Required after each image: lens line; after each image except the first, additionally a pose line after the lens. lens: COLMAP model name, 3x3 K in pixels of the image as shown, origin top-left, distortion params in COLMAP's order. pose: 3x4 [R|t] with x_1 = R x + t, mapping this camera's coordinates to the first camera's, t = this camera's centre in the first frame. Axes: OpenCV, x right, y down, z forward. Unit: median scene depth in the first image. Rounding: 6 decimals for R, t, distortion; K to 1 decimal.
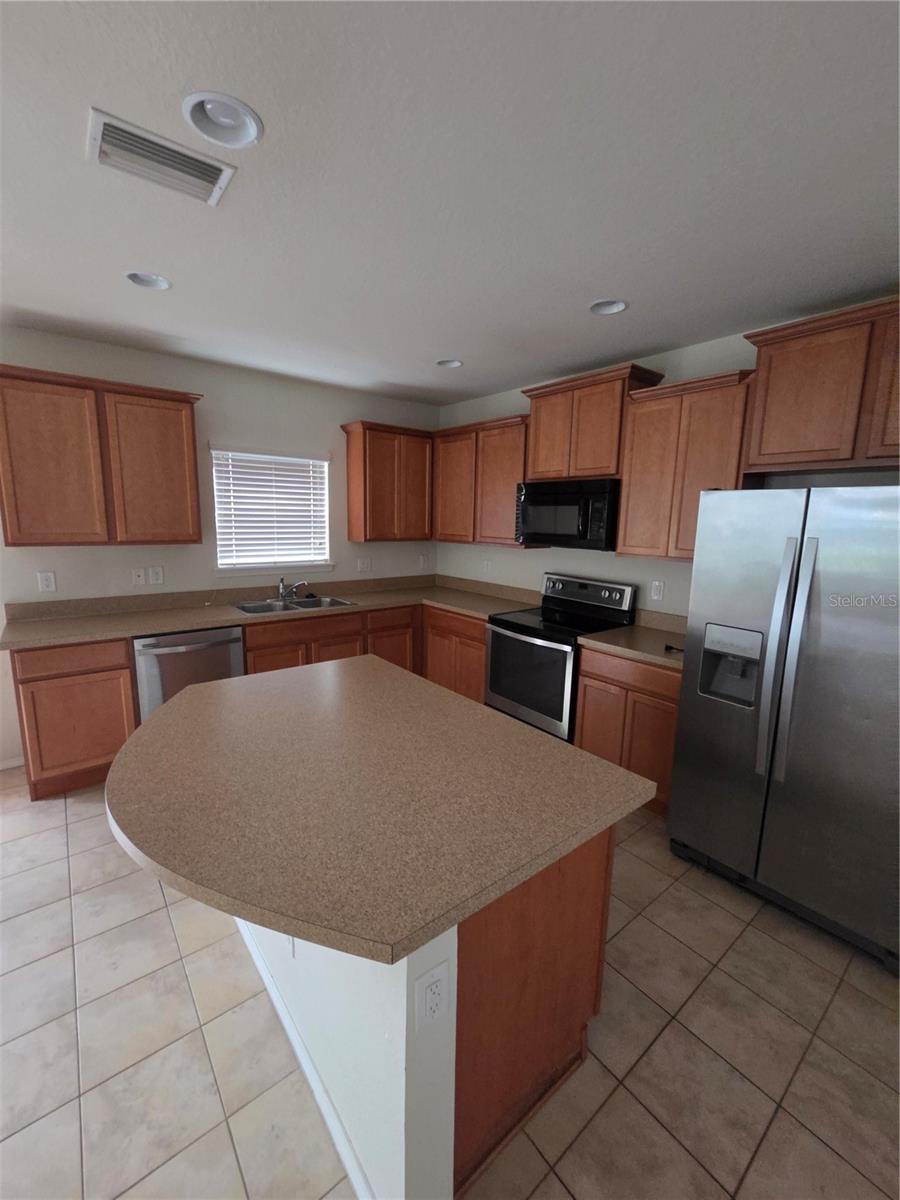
lens RADIAL K [[489.5, 0, 451.7], [0, 489.5, 599.0], [0, 0, 1]] dist [0.000308, 0.000780]
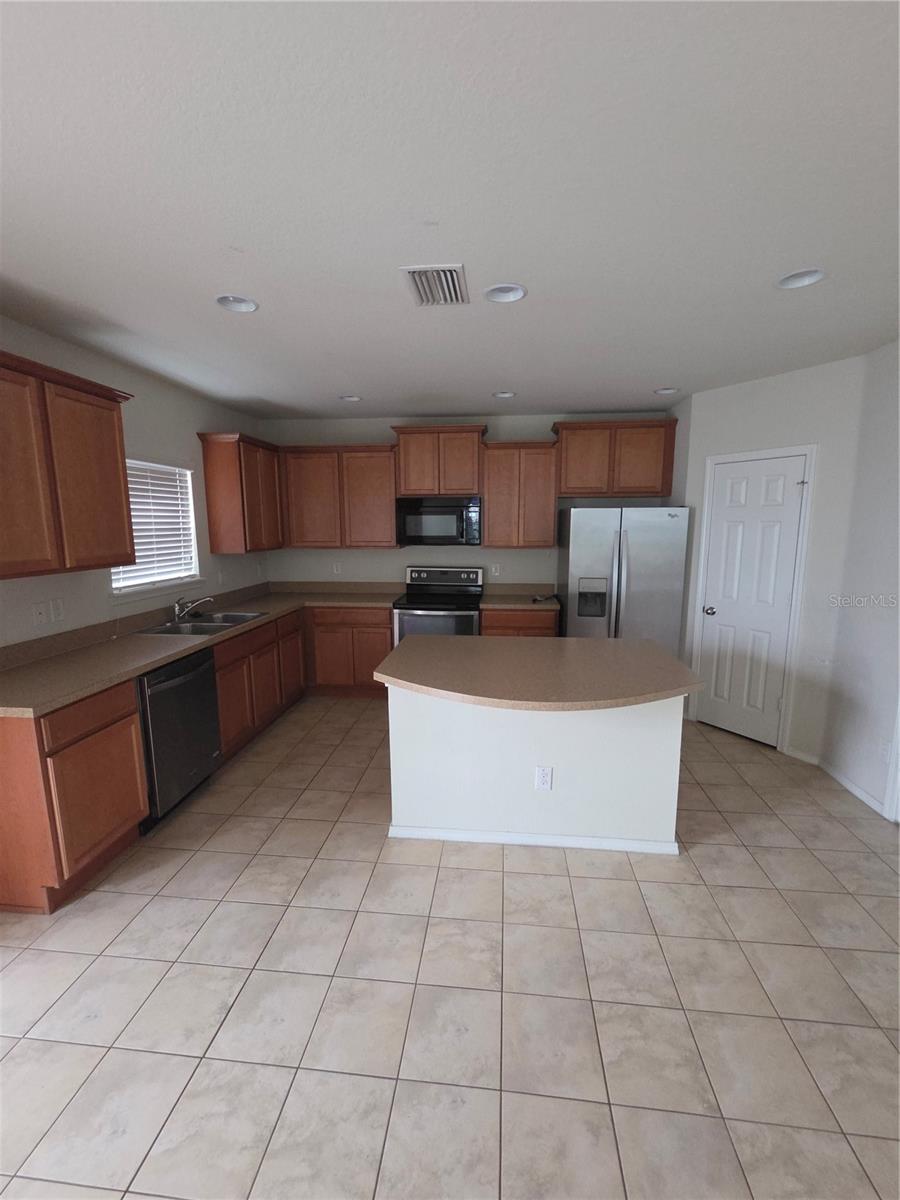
lens RADIAL K [[489.5, 0, 453.9], [0, 489.5, 598.6], [0, 0, 1]] dist [0.000308, 0.000780]
pose [[0.706700, -0.131123, 0.695256, -0.658480], [0.135871, 0.989538, 0.048517, -0.017232], [-0.694344, 0.060178, 0.717123, -0.006051]]
